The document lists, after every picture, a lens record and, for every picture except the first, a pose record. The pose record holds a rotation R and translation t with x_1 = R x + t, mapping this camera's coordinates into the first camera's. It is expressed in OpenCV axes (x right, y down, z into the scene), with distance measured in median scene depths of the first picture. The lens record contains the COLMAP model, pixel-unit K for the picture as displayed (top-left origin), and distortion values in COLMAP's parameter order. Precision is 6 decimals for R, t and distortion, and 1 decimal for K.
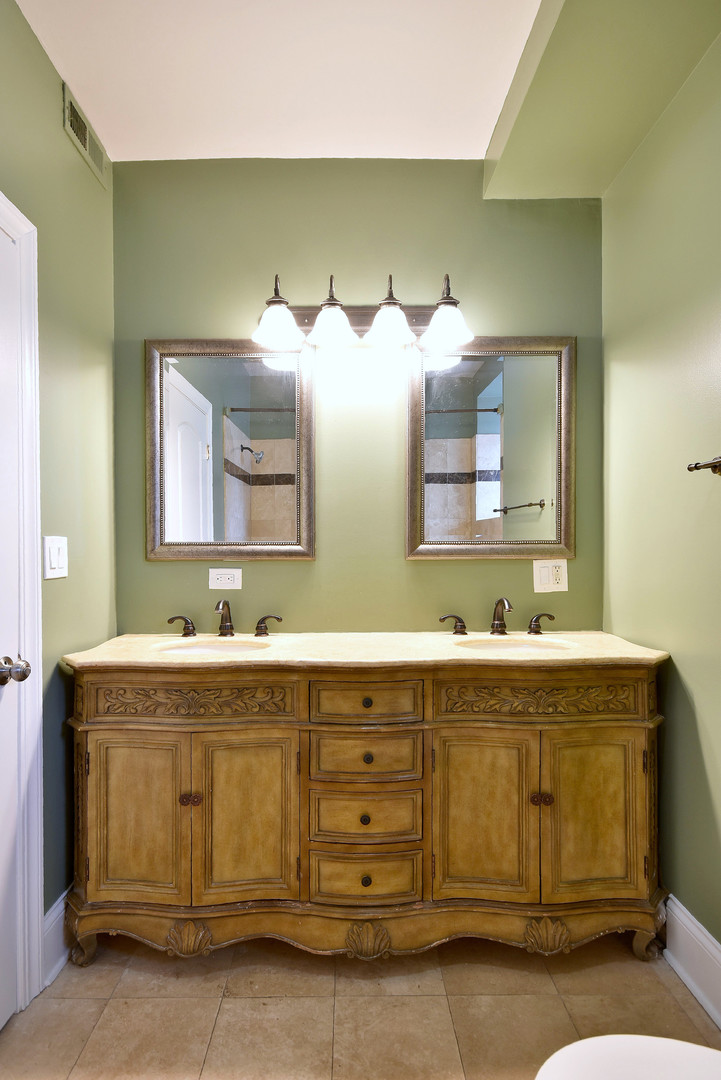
lens RADIAL K [[542.0, 0, 362.0], [0, 542.0, 546.5], [0, 0, 1]] dist [0.001951, 0.004956]
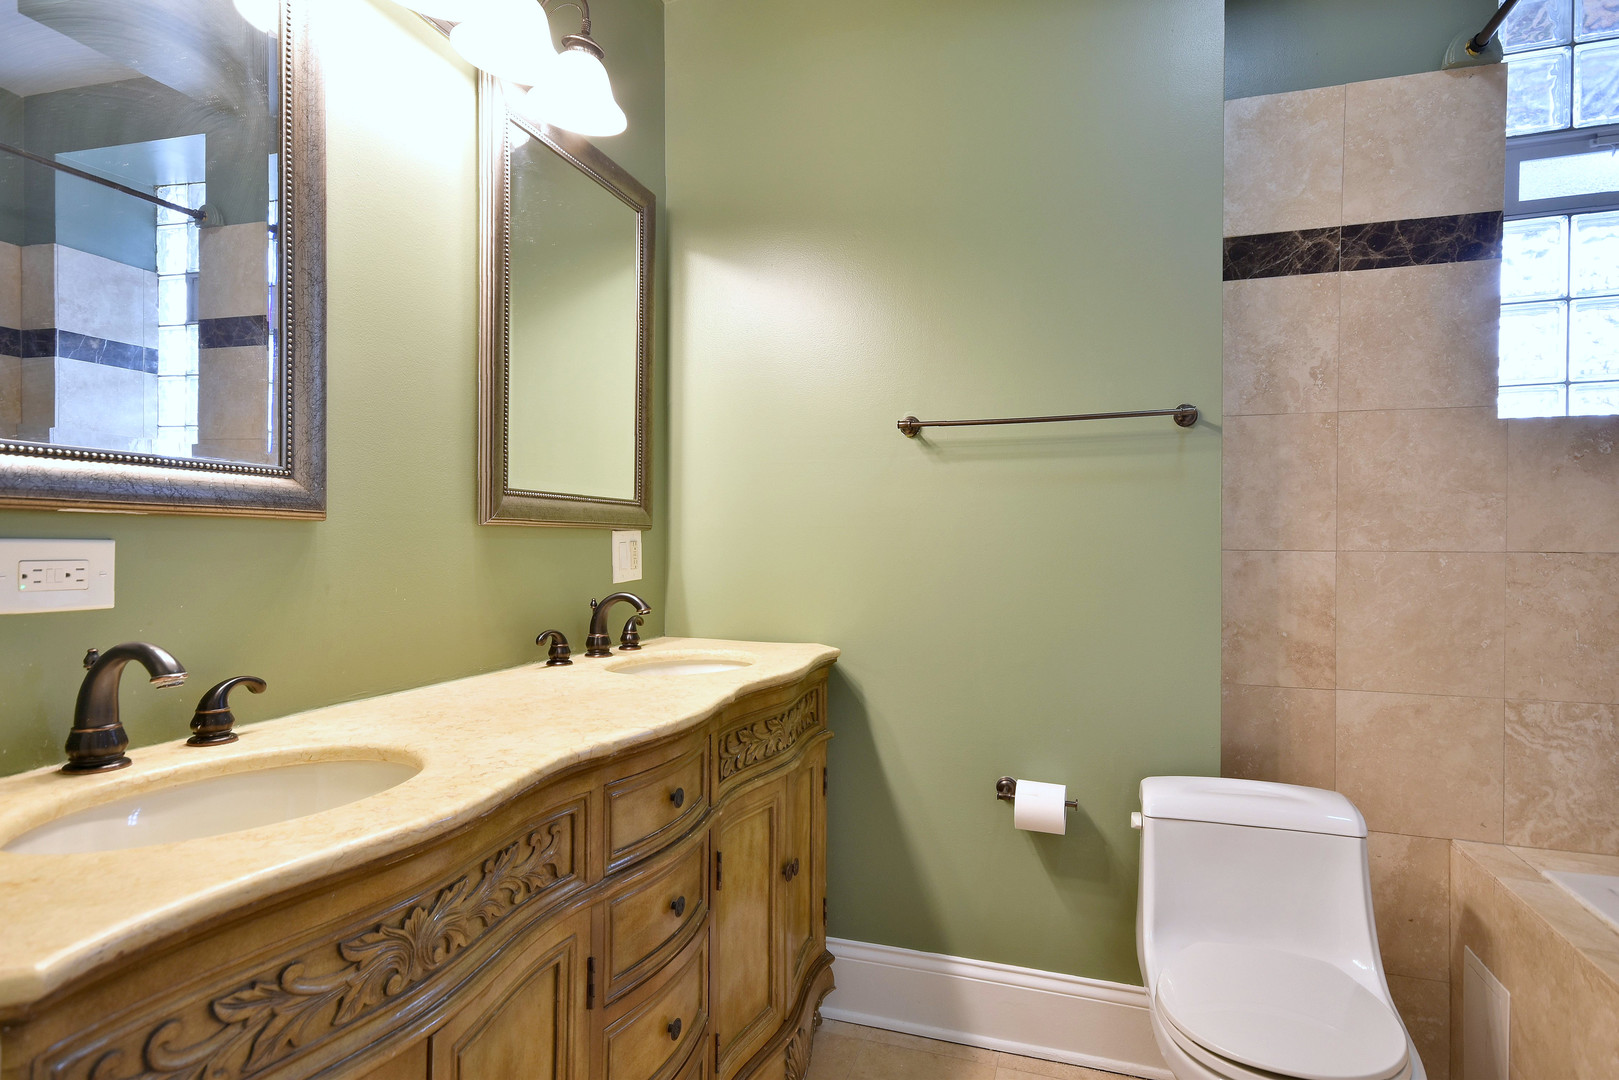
lens RADIAL K [[890.3, 0, 813.4], [0, 890.3, 545.8], [0, 0, 1]] dist [0.011750, 0.005452]
pose [[0.317800, 0.002555, 0.948154, -0.584884], [-0.013708, 0.999904, 0.001900, 0.038067], [-0.948059, -0.013601, 0.317805, 0.484720]]
